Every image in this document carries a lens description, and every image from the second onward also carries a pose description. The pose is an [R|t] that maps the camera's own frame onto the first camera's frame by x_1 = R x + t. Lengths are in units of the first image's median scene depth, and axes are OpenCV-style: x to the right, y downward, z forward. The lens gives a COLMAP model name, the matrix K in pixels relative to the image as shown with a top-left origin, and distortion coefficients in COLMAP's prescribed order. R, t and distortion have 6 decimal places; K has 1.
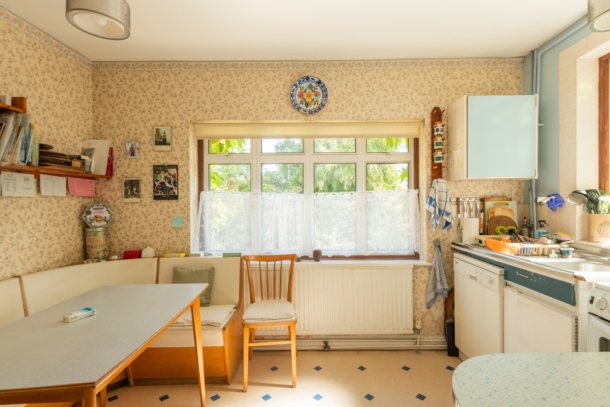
lens RADIAL K [[311.5, 0, 306.3], [0, 311.5, 202.7], [0, 0, 1]] dist [0.025149, -0.001999]
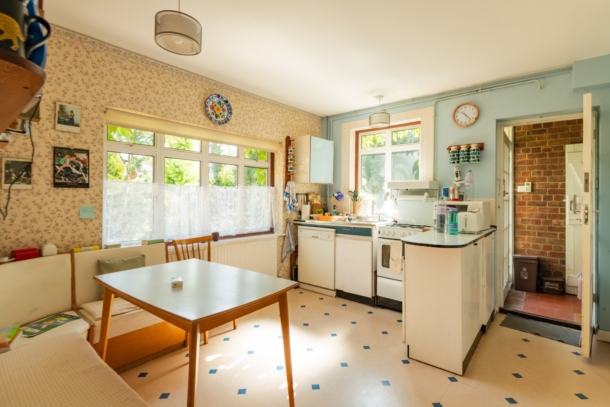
lens RADIAL K [[311.5, 0, 303.3], [0, 311.5, 201.1], [0, 0, 1]] dist [0.025149, -0.001999]
pose [[0.631913, 0.002714, 0.775034, -0.749235], [-0.004948, 0.999988, 0.000533, 0.025399], [-0.775023, -0.004172, 0.631919, -0.068747]]
